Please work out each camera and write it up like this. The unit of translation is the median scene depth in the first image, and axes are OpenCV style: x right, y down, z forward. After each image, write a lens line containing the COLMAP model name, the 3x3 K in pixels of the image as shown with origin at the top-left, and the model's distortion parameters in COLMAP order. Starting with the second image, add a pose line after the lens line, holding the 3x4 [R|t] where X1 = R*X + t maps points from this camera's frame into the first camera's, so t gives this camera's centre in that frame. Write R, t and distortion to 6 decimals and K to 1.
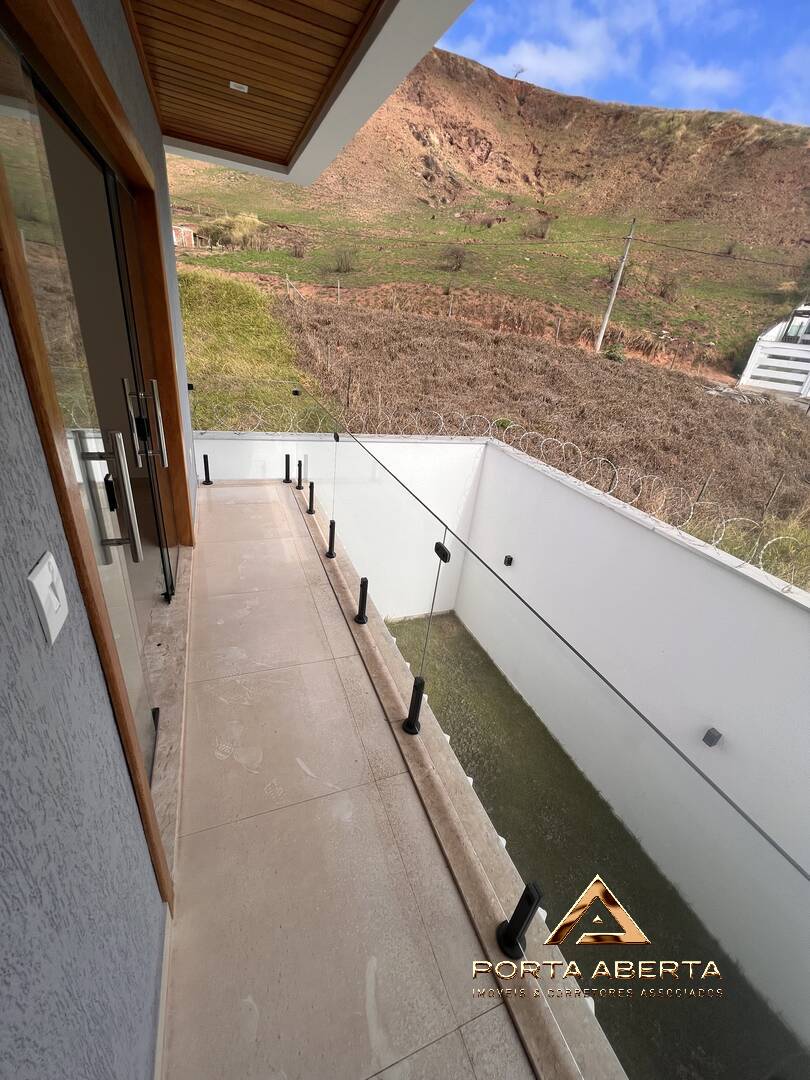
lens RADIAL K [[434.6, 0, 407.2], [0, 434.6, 537.4], [0, 0, 1]] dist [-0.001660, -0.000152]
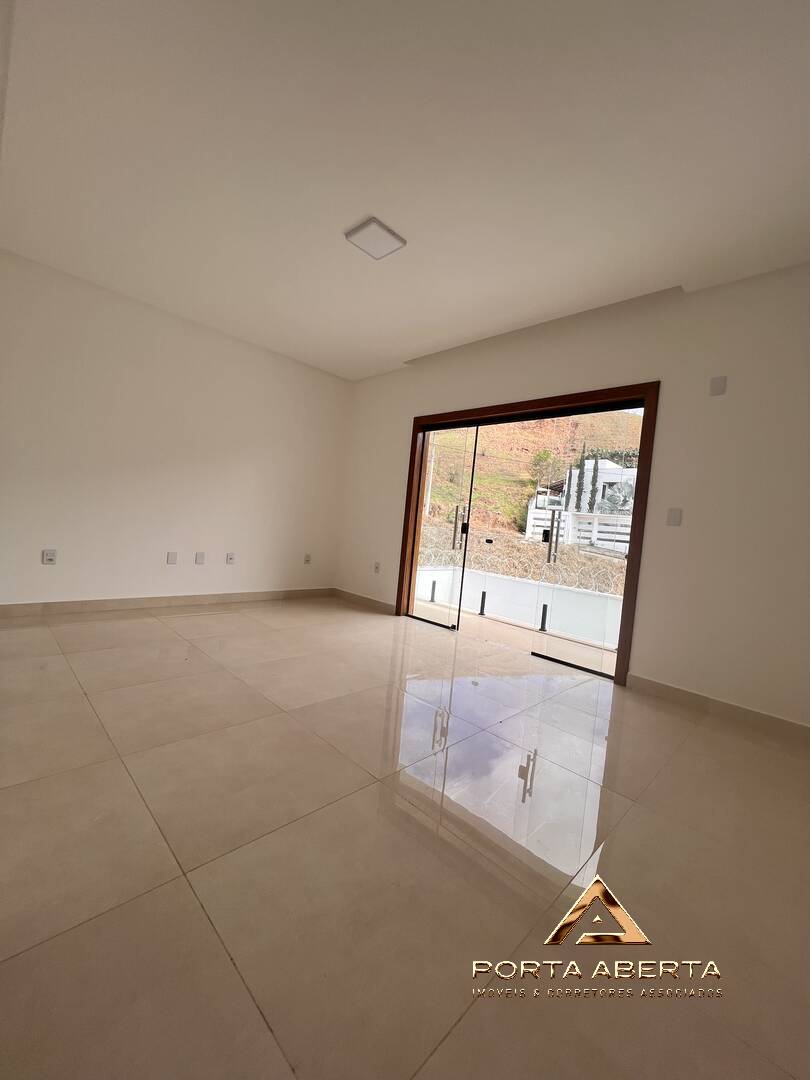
lens RADIAL K [[434.6, 0, 407.2], [0, 434.6, 537.4], [0, 0, 1]] dist [-0.001660, -0.000152]
pose [[0.917795, -0.039581, 0.395077, -0.110684], [0.181977, 0.926294, -0.329944, 0.026989], [-0.352898, 0.374716, 0.857351, -0.044844]]
